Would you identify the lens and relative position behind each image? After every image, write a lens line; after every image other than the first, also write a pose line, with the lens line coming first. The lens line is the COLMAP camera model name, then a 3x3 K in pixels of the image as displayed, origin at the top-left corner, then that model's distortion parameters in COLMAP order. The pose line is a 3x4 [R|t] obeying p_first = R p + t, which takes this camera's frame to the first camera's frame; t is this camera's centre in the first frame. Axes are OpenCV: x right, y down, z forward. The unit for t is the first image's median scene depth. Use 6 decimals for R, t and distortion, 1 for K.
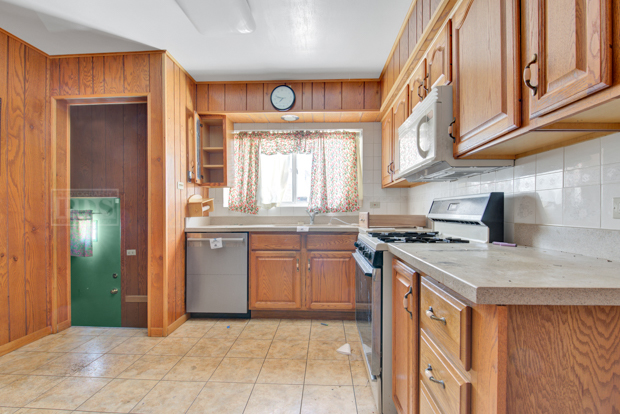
lens RADIAL K [[290.7, 0, 307.1], [0, 290.7, 213.5], [0, 0, 1]] dist [-0.002258, -0.000652]
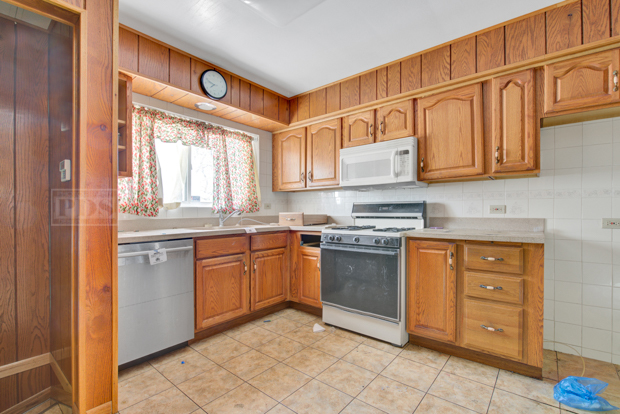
lens RADIAL K [[290.7, 0, 307.1], [0, 290.7, 213.5], [0, 0, 1]] dist [-0.002258, -0.000652]
pose [[0.590122, -0.008421, 0.807270, -0.669882], [0.012375, 0.999922, 0.001384, -0.001442], [-0.807219, 0.009173, 0.590180, 0.264540]]
